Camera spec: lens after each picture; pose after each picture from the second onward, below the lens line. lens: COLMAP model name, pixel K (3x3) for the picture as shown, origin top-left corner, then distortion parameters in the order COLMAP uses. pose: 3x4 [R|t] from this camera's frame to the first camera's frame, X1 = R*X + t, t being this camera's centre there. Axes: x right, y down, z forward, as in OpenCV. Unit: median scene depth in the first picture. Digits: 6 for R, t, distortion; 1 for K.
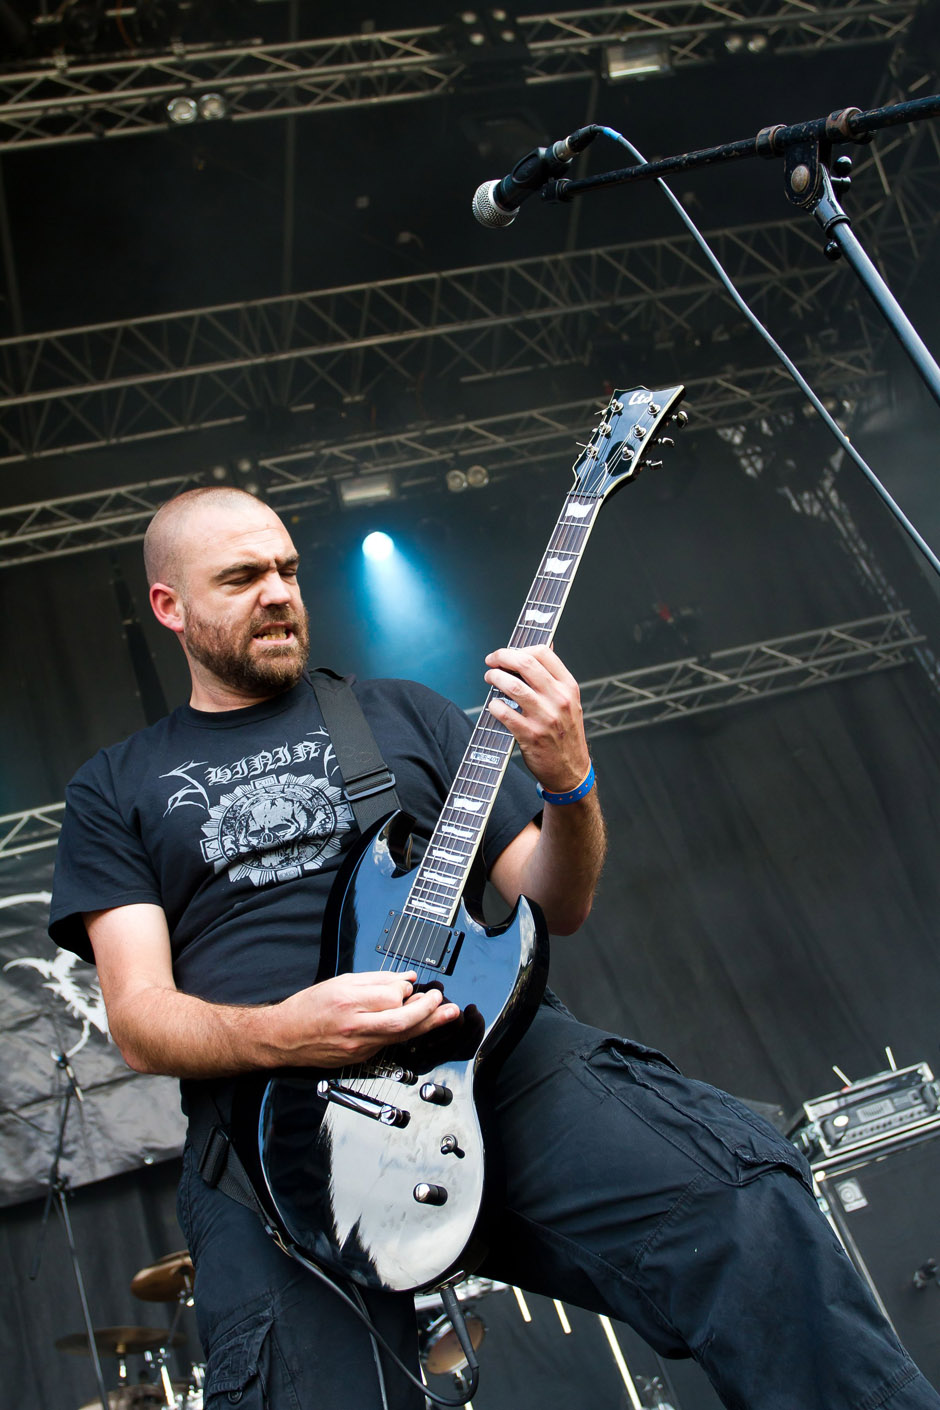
lens RADIAL K [[1721.1, 0, 403.4], [0, 1721.1, 790.8], [0, 0, 1]] dist [0.145947, 0.000000]
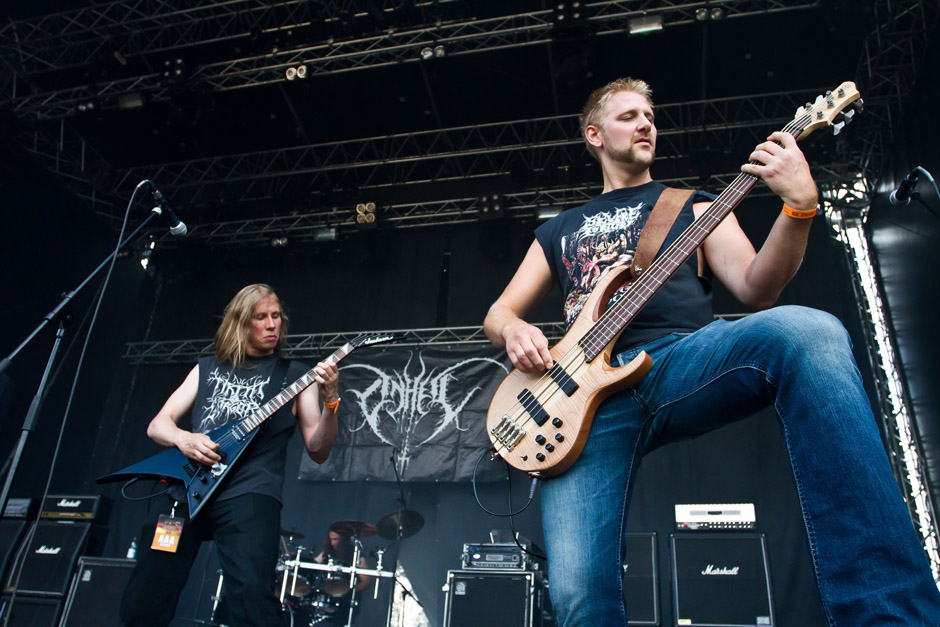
lens RADIAL K [[777.8, 0, 476.5], [0, 777.8, 335.8], [0, 0, 1]] dist [0.026077, -0.006756]
pose [[0.853386, 0.190119, -0.485374, 0.502208], [-0.164498, 0.981760, 0.095329, -0.124270], [0.494644, -0.001509, 0.869094, 0.131855]]
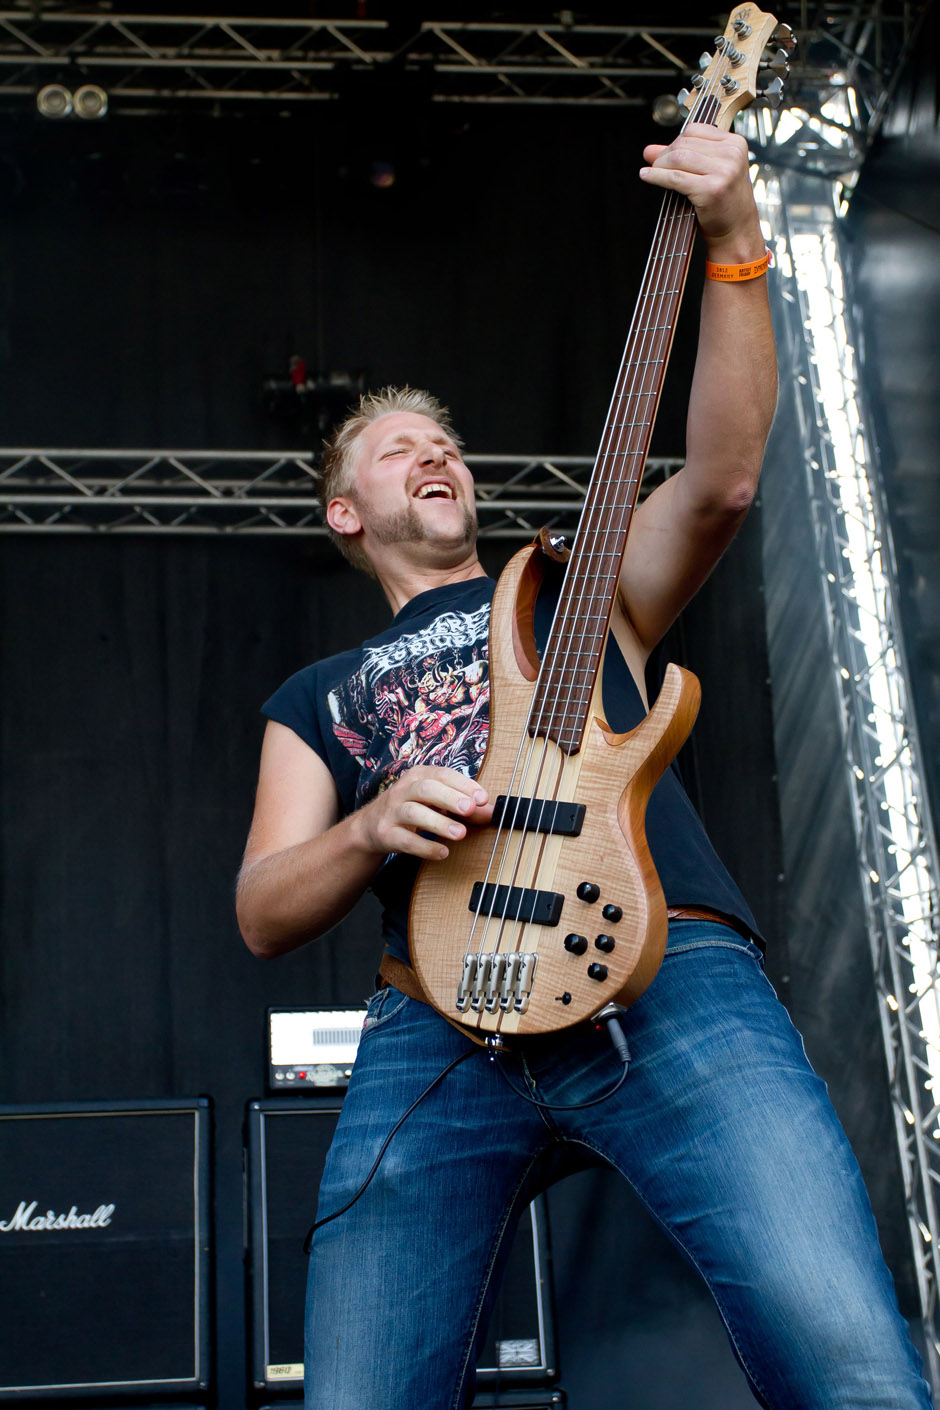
lens RADIAL K [[2418.0, 0, 420.7], [0, 2418.0, 682.2], [0, 0, 1]] dist [0.250281, 0.000000]
pose [[0.950264, 0.253773, -0.180548, 0.256519], [-0.238640, 0.965792, 0.101472, -0.062328], [0.200123, -0.053339, 0.978318, 0.067299]]
